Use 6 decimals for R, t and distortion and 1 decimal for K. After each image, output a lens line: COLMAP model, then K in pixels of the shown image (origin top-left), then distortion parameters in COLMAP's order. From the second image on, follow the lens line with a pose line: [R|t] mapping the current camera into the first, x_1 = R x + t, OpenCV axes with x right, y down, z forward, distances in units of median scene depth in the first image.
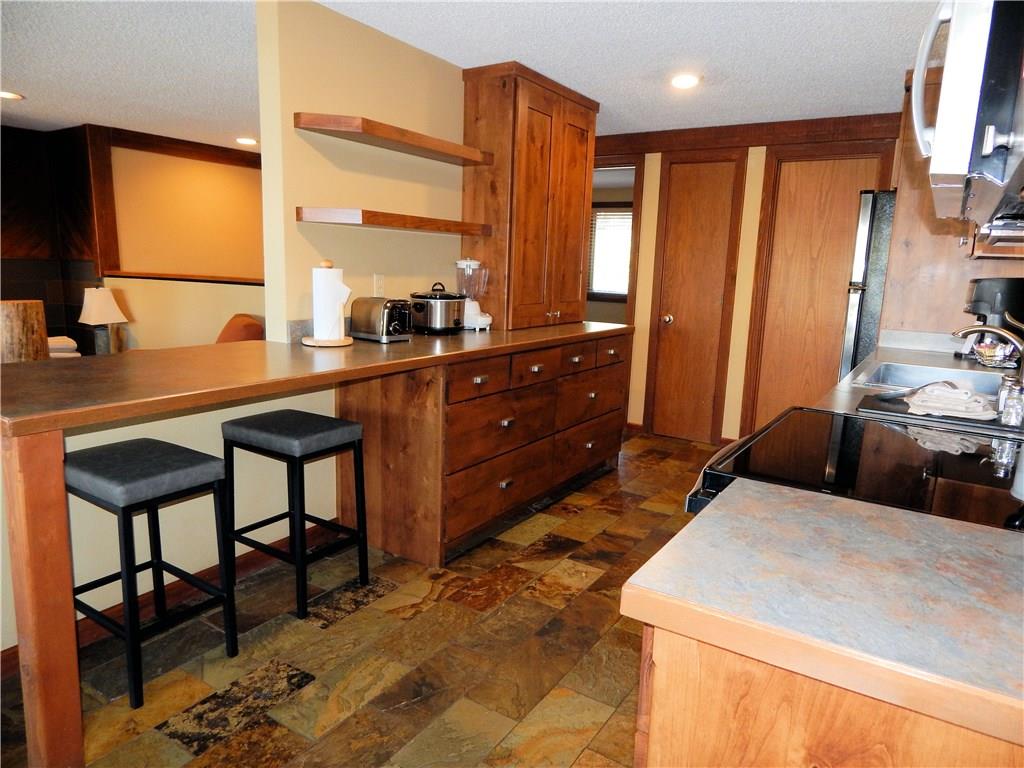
lens RADIAL K [[668.7, 0, 512.0], [0, 668.7, 384.0], [0, 0, 1]] dist [-0.009525, -0.005489]
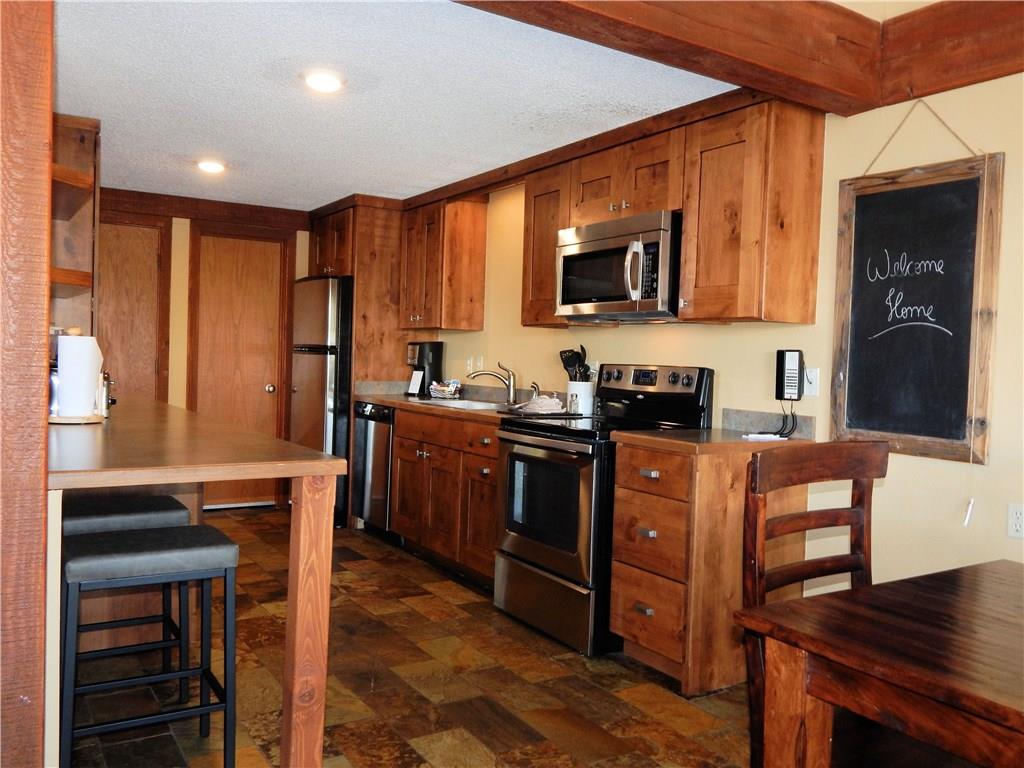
lens RADIAL K [[839.8, 0, 522.7], [0, 839.8, 380.8], [0, 0, 1]] dist [-0.002404, -0.003425]
pose [[0.418742, -0.043812, 0.907048, -0.826826], [0.139027, 0.990154, -0.016356, -0.011746], [-0.897400, 0.132953, 0.420710, 0.004387]]
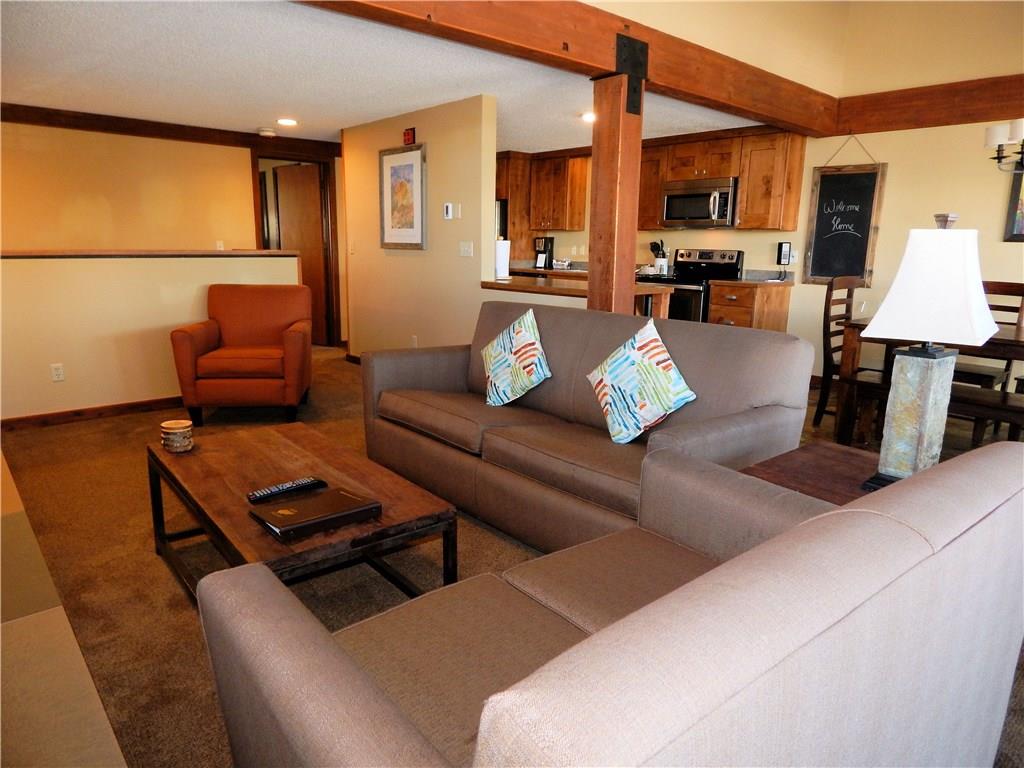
lens RADIAL K [[668.7, 0, 512.0], [0, 668.7, 384.0], [0, 0, 1]] dist [-0.009525, -0.005489]
pose [[0.285050, -0.223724, 0.932038, -1.744433], [0.155912, 0.970251, 0.185213, -0.095983], [-0.945747, 0.092521, 0.311451, 0.298439]]
